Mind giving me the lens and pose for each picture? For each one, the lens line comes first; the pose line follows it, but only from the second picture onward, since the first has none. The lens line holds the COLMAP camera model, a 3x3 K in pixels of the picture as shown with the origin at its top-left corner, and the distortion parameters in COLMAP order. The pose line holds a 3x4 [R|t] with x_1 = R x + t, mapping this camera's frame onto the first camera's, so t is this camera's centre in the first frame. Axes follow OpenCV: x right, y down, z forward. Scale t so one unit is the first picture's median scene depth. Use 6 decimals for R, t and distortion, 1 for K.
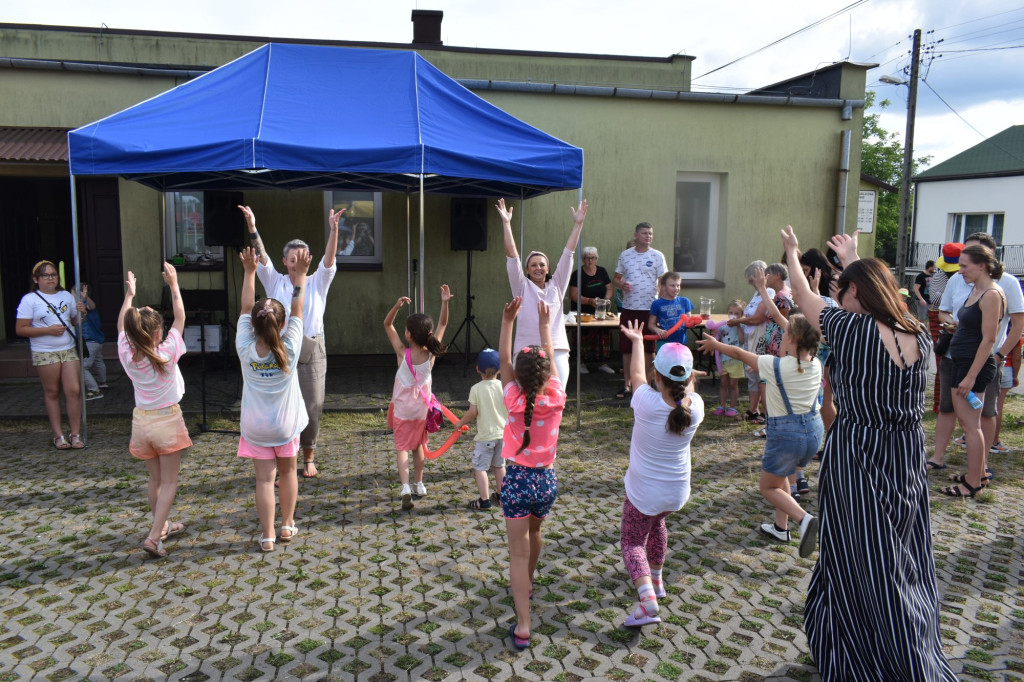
lens RADIAL K [[796.9, 0, 508.8], [0, 796.9, 341.7], [0, 0, 1]] dist [-0.032918, 0.030655]
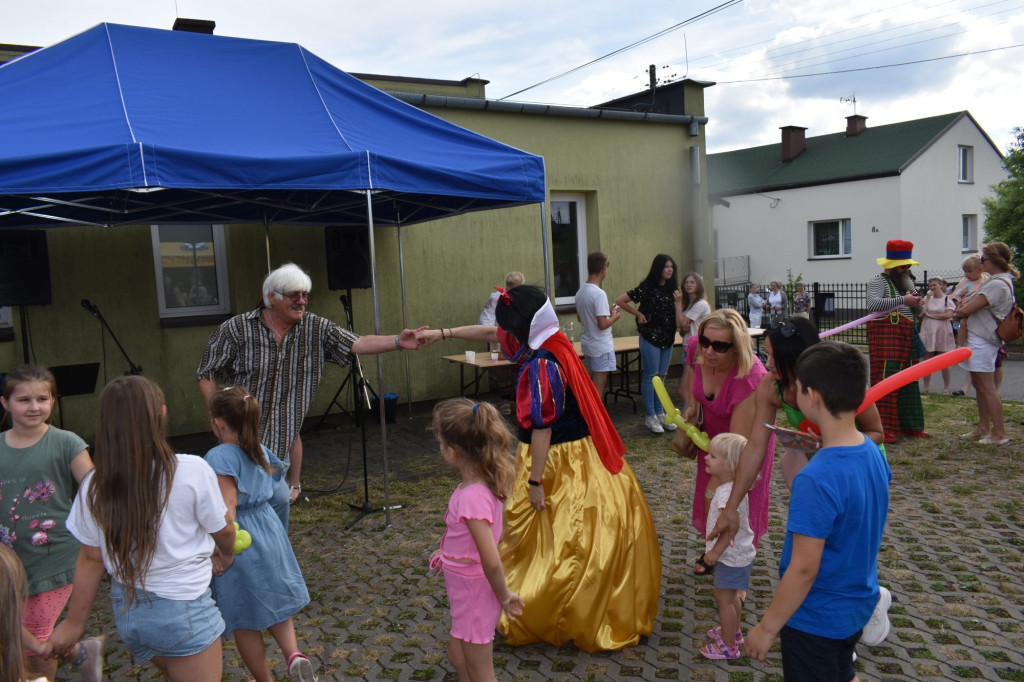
lens RADIAL K [[796.9, 0, 507.7], [0, 796.9, 341.8], [0, 0, 1]] dist [-0.032918, 0.030655]
pose [[0.930521, -0.093645, 0.354065, -0.180063], [0.110732, 0.993448, -0.028263, -0.016164], [-0.349099, 0.065505, 0.934794, 0.151342]]
